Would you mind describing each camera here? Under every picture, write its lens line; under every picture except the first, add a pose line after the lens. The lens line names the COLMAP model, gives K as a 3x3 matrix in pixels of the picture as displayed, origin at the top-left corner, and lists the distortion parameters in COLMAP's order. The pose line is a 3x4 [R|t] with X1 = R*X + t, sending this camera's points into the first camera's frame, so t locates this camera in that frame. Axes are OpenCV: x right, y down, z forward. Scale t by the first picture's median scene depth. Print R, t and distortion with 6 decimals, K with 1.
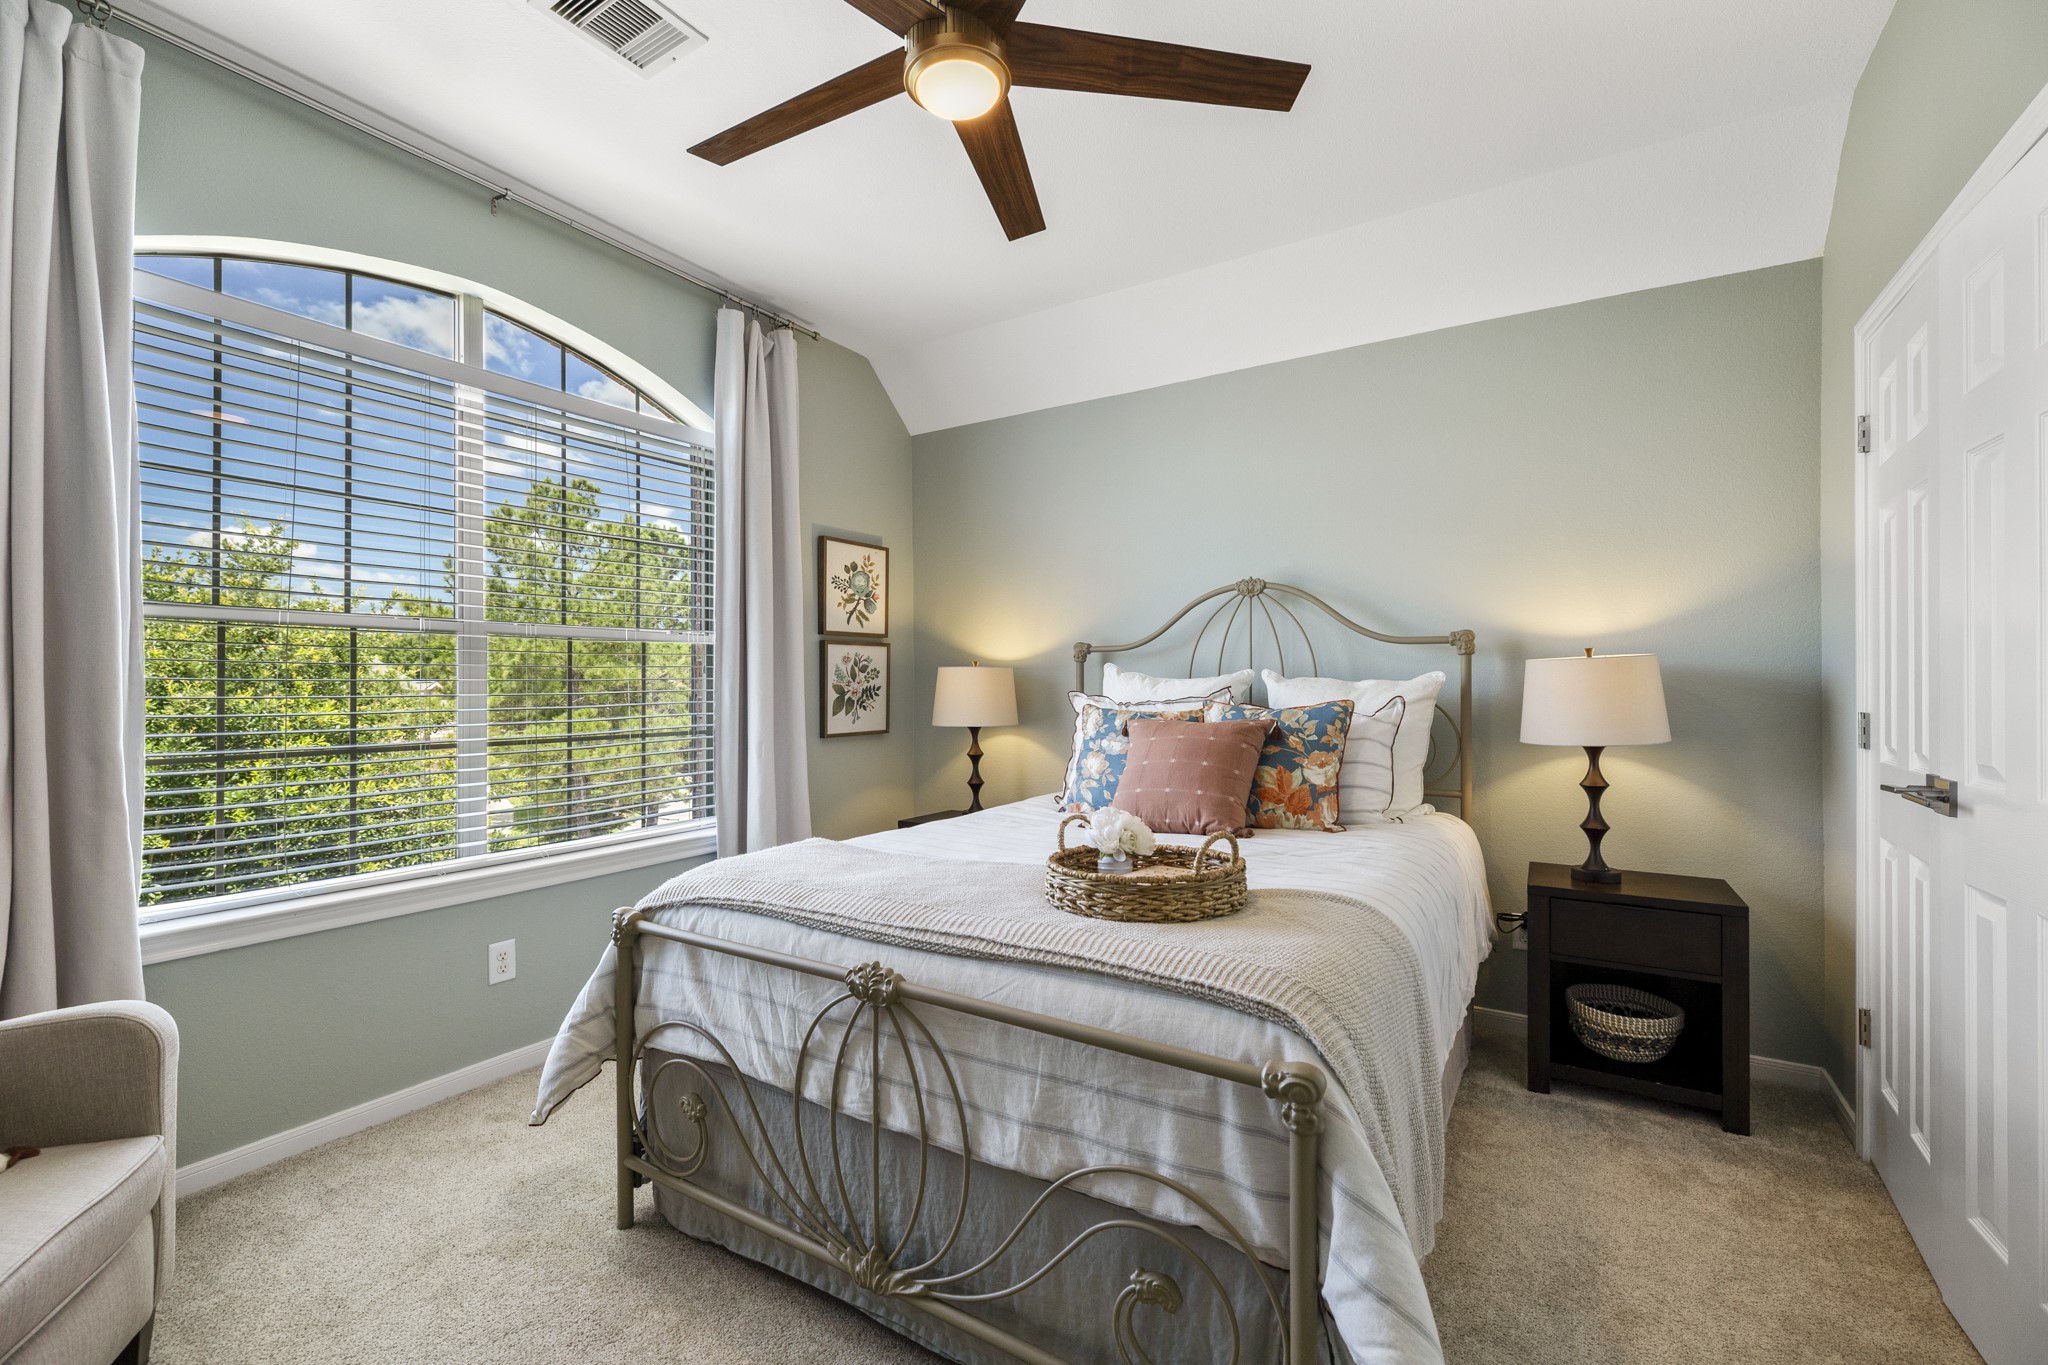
lens RADIAL K [[876.3, 0, 1023.7], [0, 876.3, 684.1], [0, 0, 1]] dist [0.004829, -0.000741]
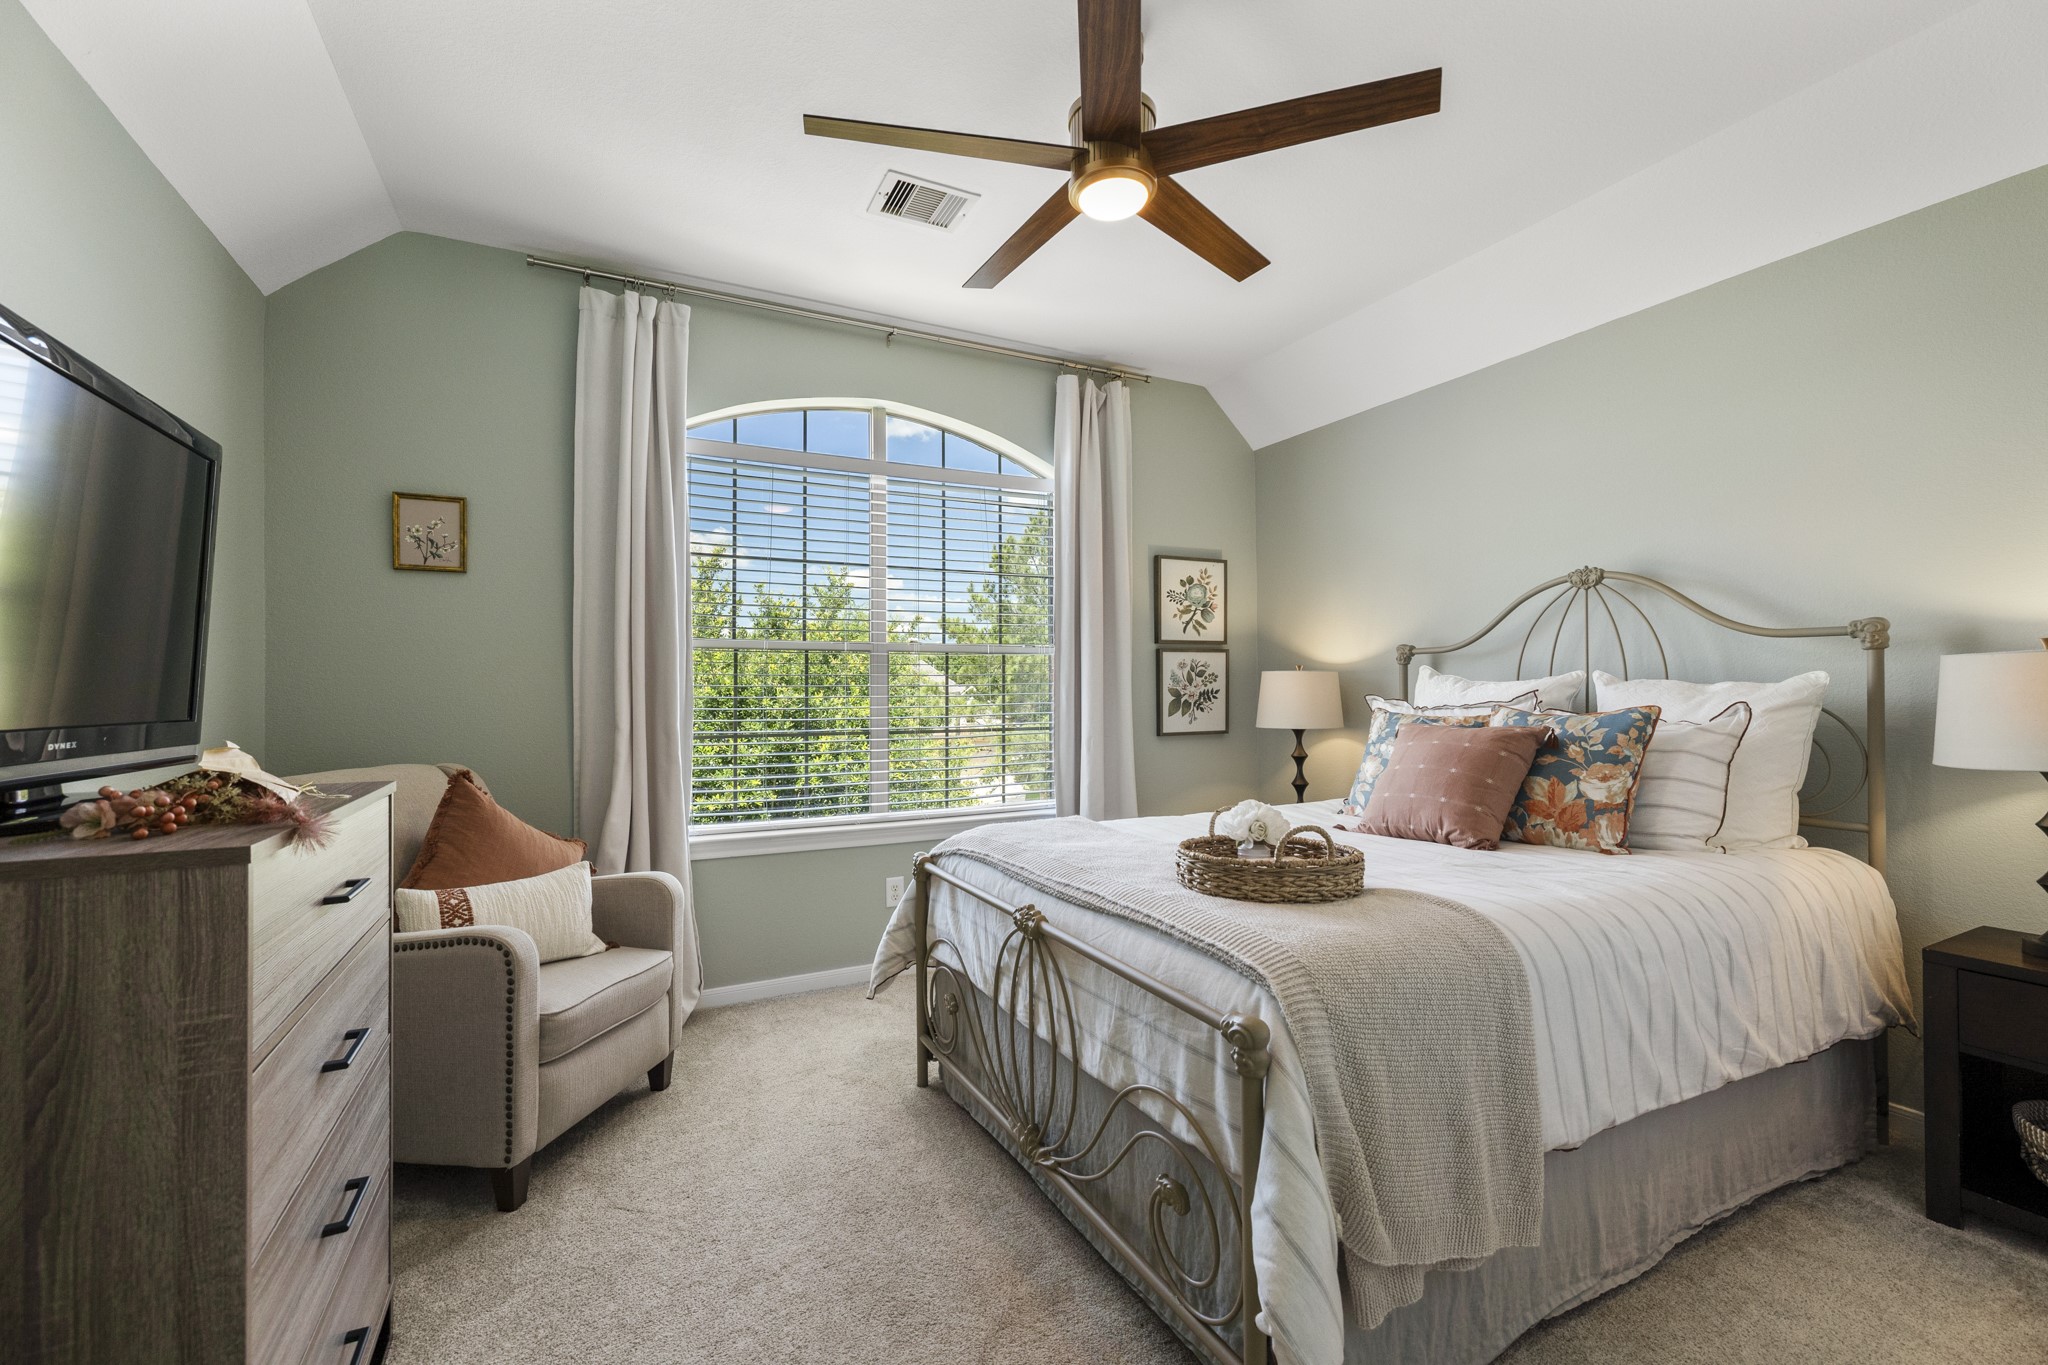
lens RADIAL K [[876.3, 0, 1023.3], [0, 876.3, 683.8], [0, 0, 1]] dist [0.004829, -0.000741]
pose [[0.855760, -0.004026, -0.517357, 0.303093], [0.002386, 0.999990, -0.003836, -0.002062], [0.517367, 0.002048, 0.855761, -0.068129]]
